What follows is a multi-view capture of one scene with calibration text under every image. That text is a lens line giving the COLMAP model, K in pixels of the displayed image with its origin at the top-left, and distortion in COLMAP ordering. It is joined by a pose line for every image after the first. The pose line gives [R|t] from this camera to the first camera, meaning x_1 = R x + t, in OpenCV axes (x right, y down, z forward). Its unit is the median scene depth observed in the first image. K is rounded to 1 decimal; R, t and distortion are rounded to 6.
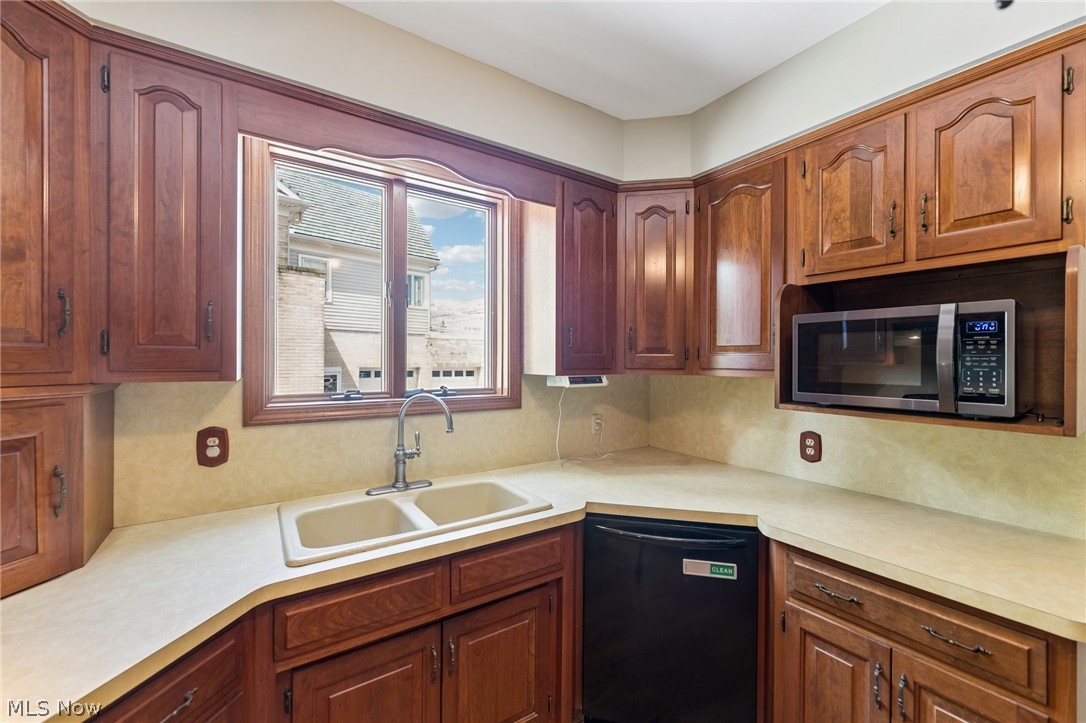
lens RADIAL K [[434.0, 0, 541.1], [0, 434.0, 362.1], [0, 0, 1]] dist [0.005914, -0.001143]
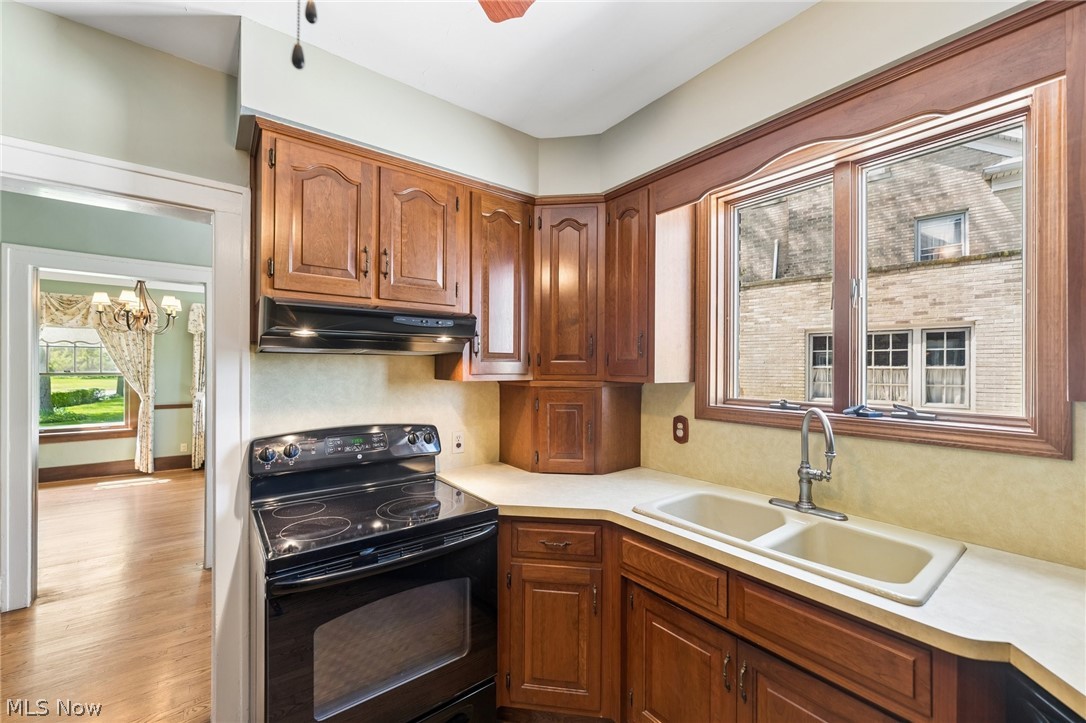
lens RADIAL K [[434.0, 0, 535.4], [0, 434.0, 365.4], [0, 0, 1]] dist [0.005914, -0.001143]
pose [[0.068828, -0.007791, -0.997598, 0.642389], [-0.011155, 0.999901, -0.008579, 0.001469], [0.997566, 0.011719, 0.068734, 0.427662]]
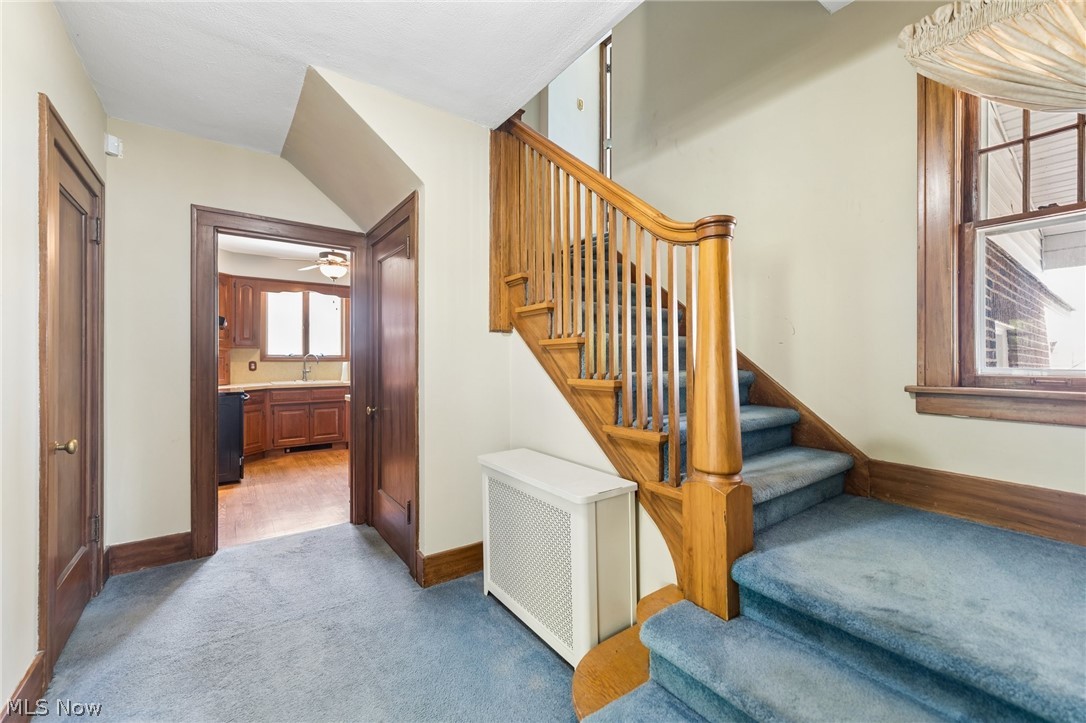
lens RADIAL K [[434.0, 0, 542.4], [0, 434.0, 365.2], [0, 0, 1]] dist [0.005914, -0.001143]
pose [[0.999270, -0.003276, 0.038069, 1.722576], [0.003023, 0.999973, 0.006712, 0.169502], [-0.038090, -0.006593, 0.999253, -3.046606]]
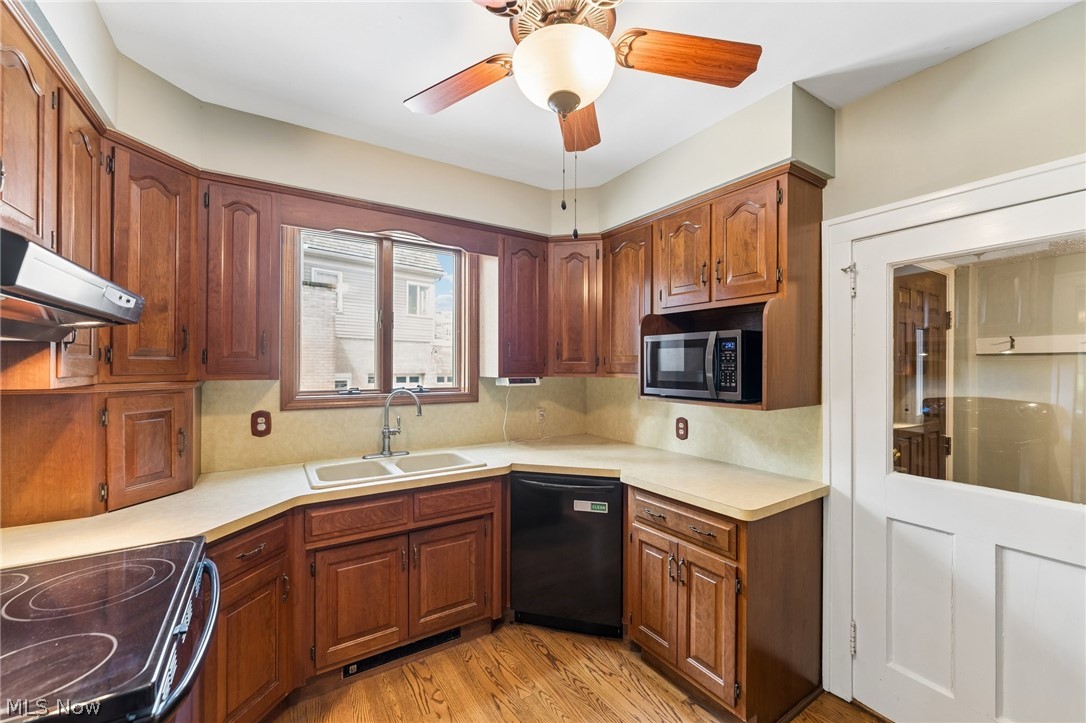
lens RADIAL K [[434.0, 0, 540.9], [0, 434.0, 368.9], [0, 0, 1]] dist [0.005914, -0.001143]
pose [[0.999769, -0.001131, -0.021456, 0.254049], [0.001166, 0.999998, 0.001586, 0.002428], [0.021454, -0.001610, 0.999769, -0.497097]]
